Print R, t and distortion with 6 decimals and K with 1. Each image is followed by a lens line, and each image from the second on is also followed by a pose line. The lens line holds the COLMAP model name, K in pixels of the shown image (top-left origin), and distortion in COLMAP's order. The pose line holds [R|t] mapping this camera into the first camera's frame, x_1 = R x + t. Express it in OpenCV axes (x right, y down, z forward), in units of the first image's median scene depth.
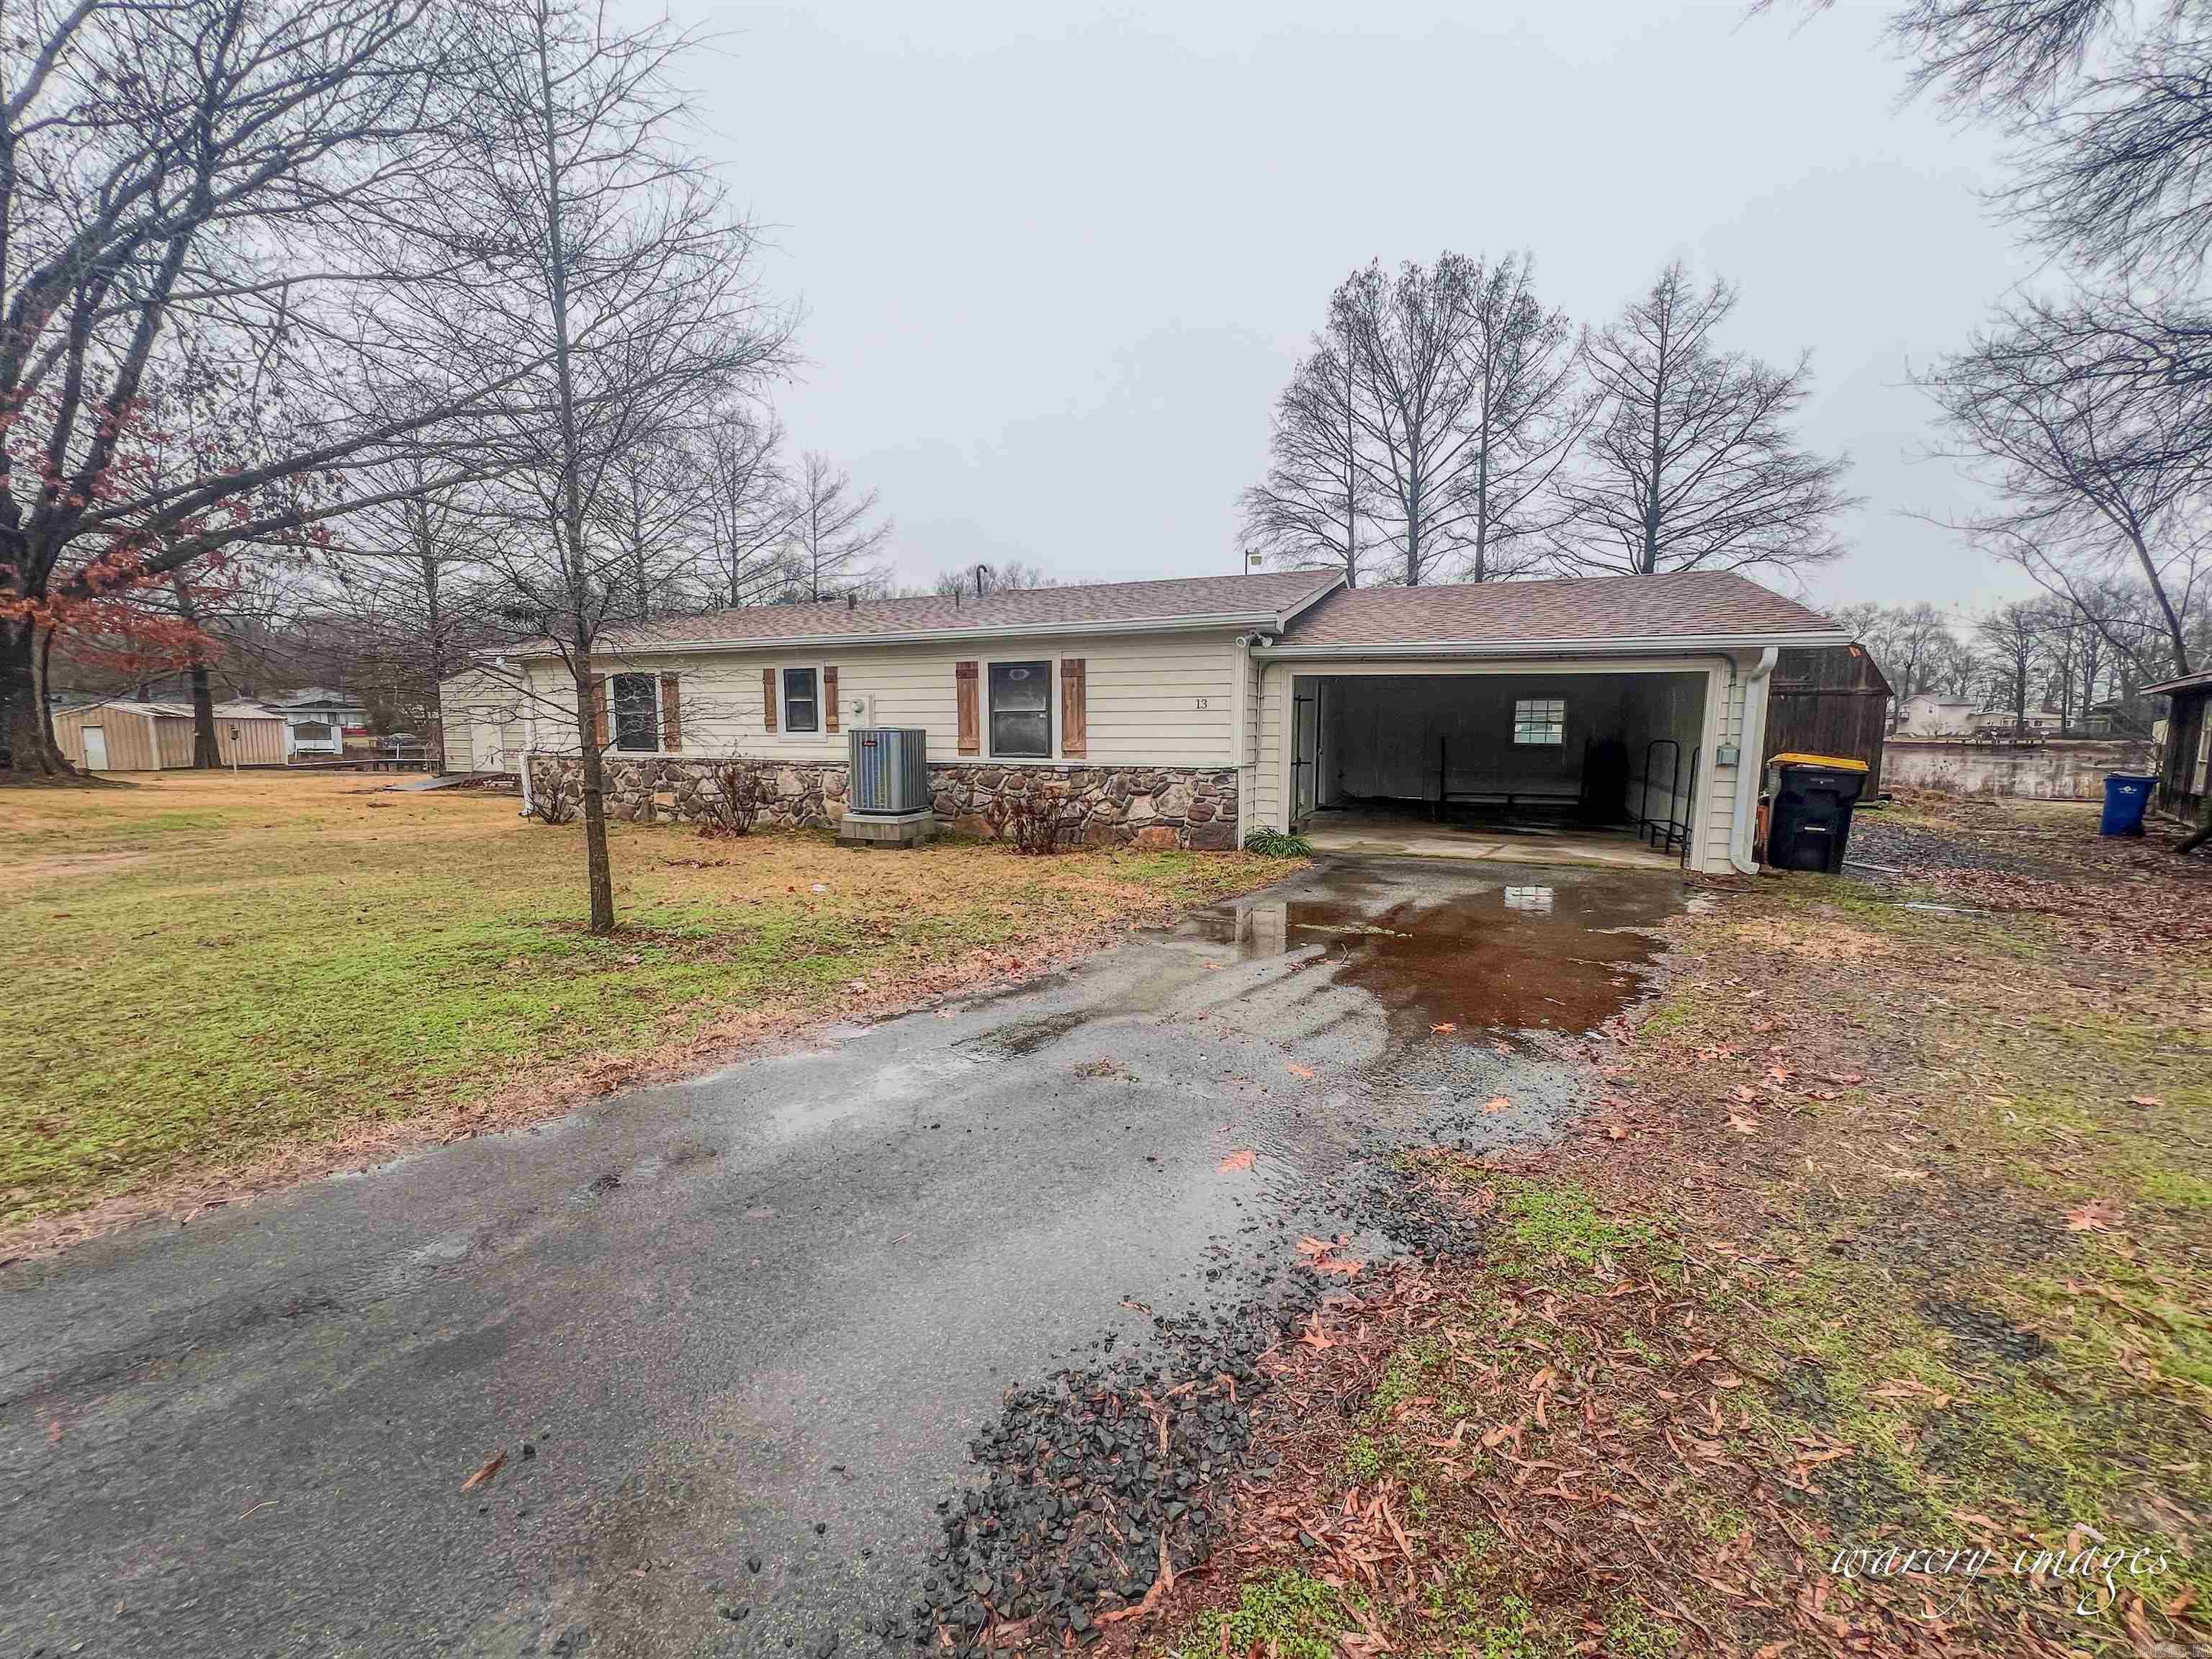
lens RADIAL K [[883.0, 0, 1104.8], [0, 883.0, 835.4], [0, 0, 1]] dist [-0.003924, 0.001216]
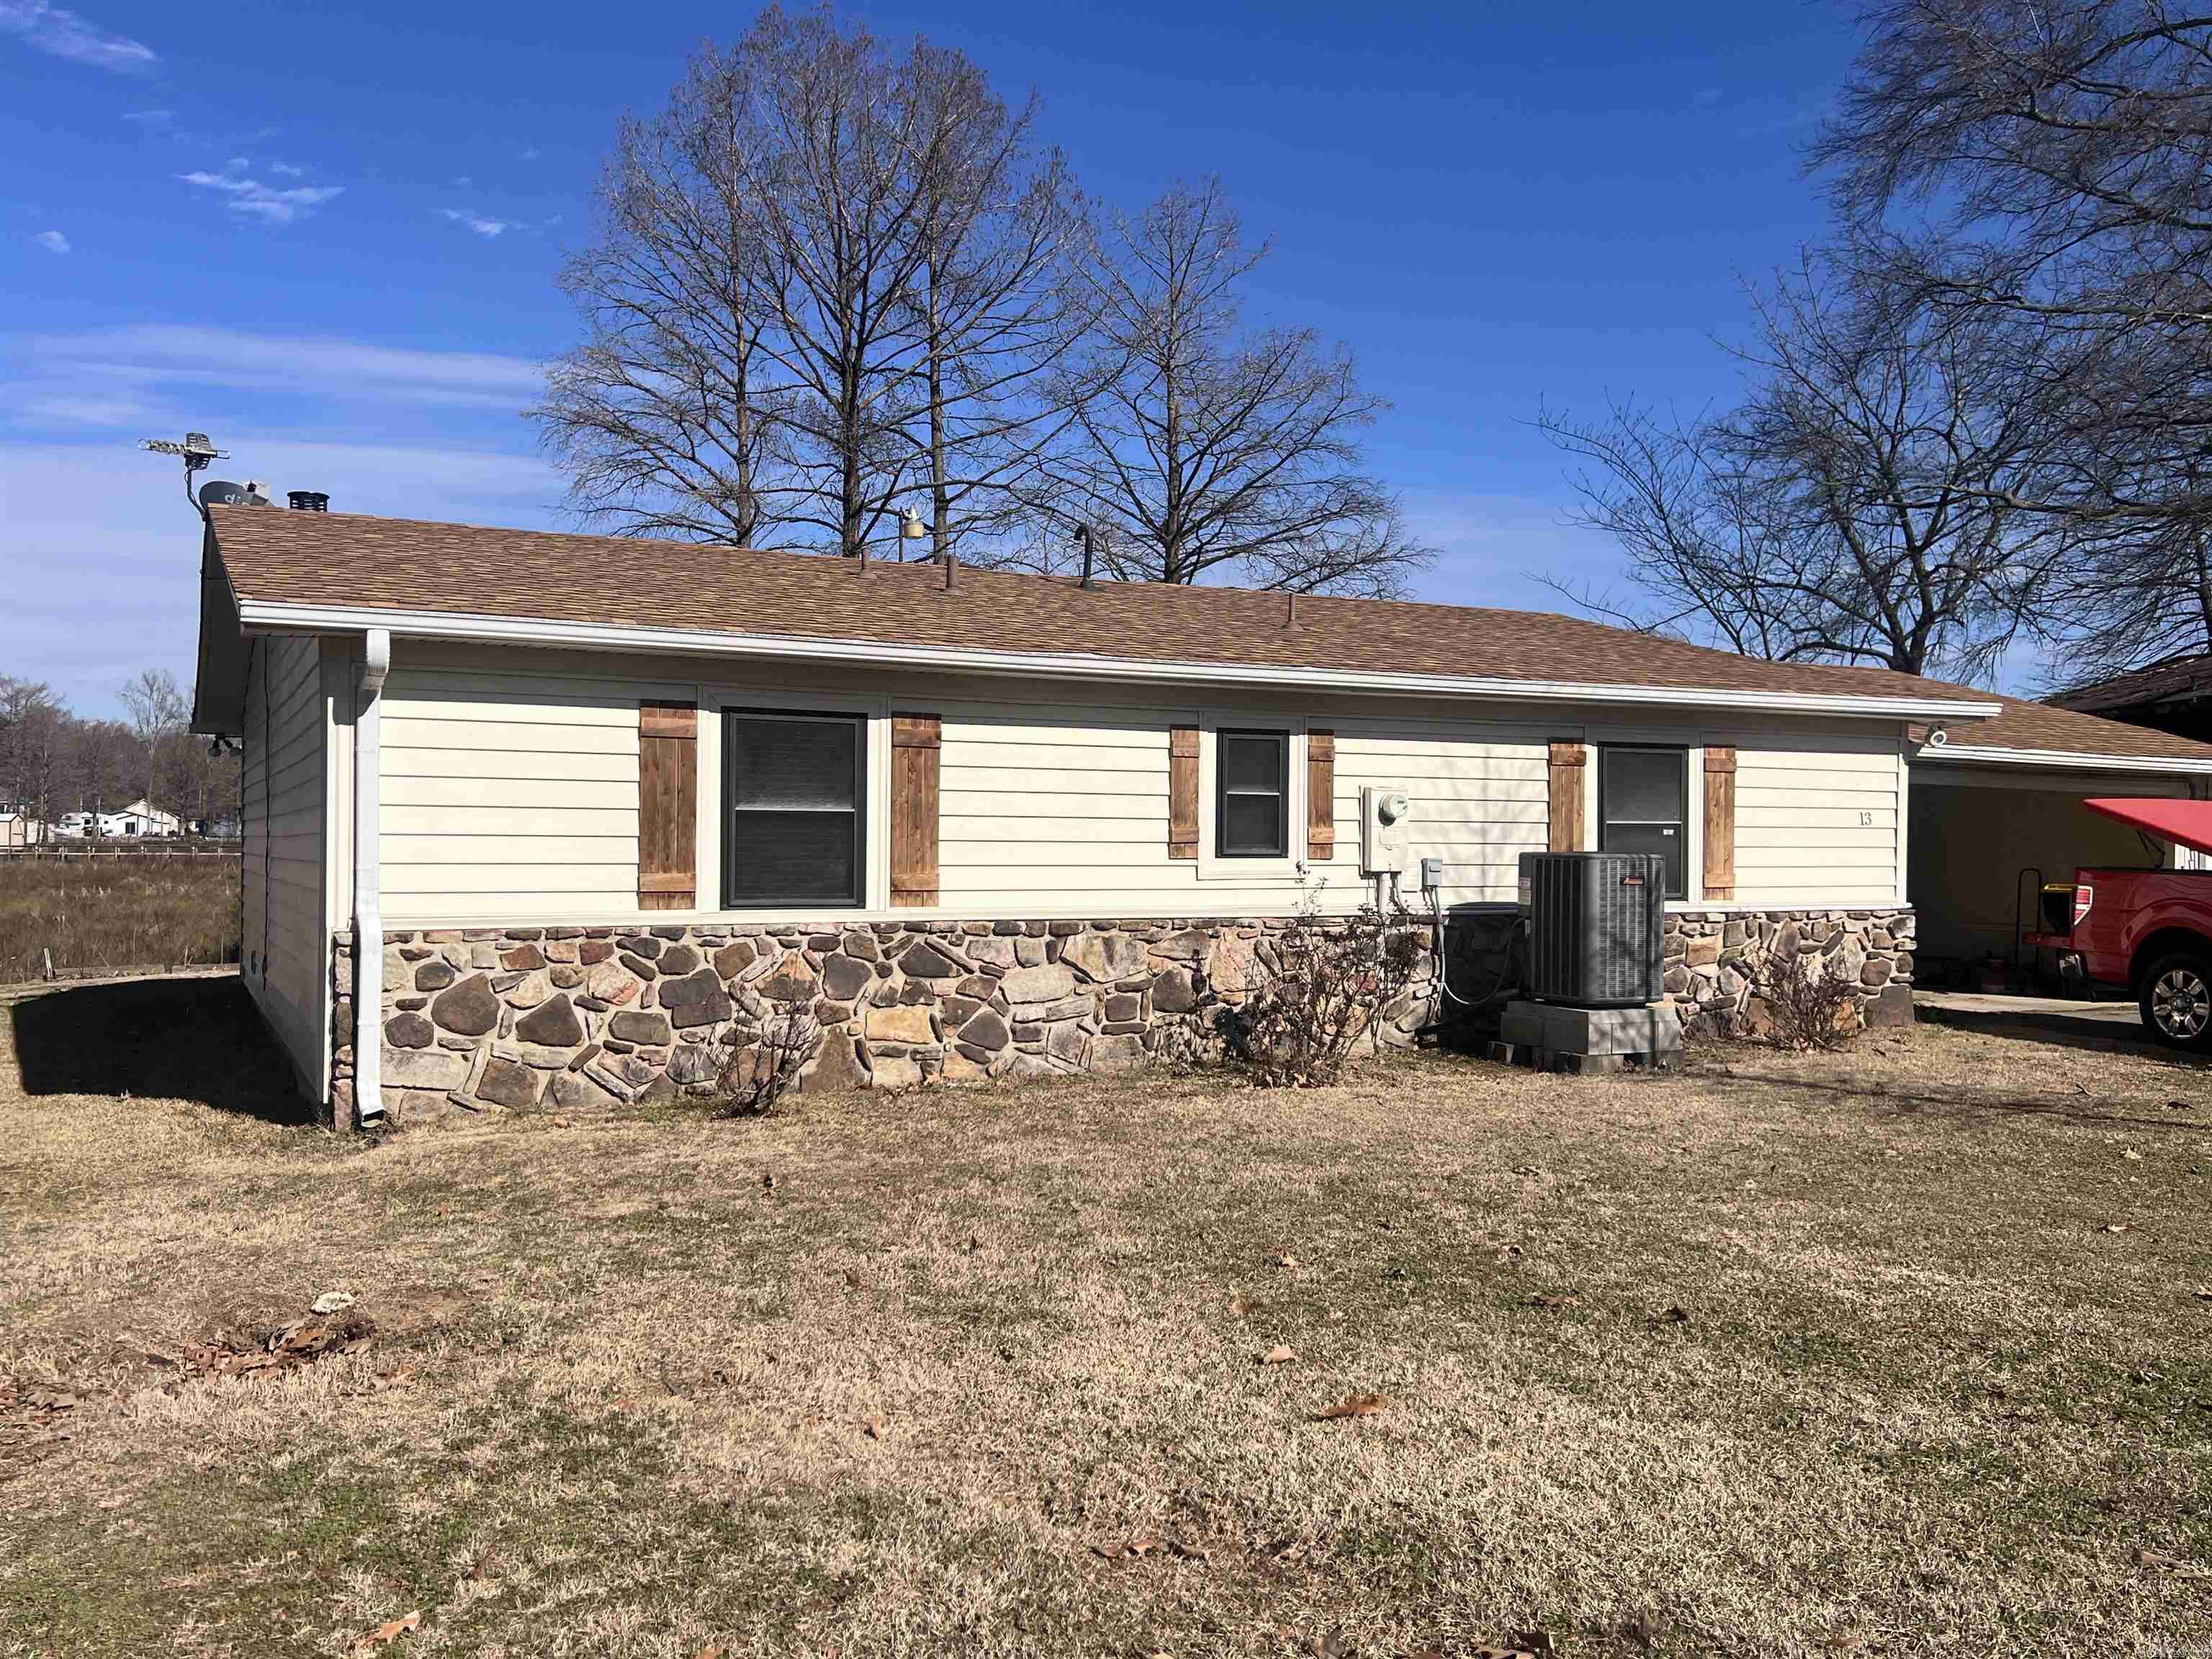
lens RADIAL K [[1868.0, 0, 1105.9], [0, 1868.0, 830.6], [0, 0, 1]] dist [0.015333, 0.001106]
pose [[0.650971, 0.008445, 0.759055, -1.143550], [0.085595, 0.992744, -0.084452, -0.051938], [-0.754261, 0.119947, 0.645525, 0.395654]]
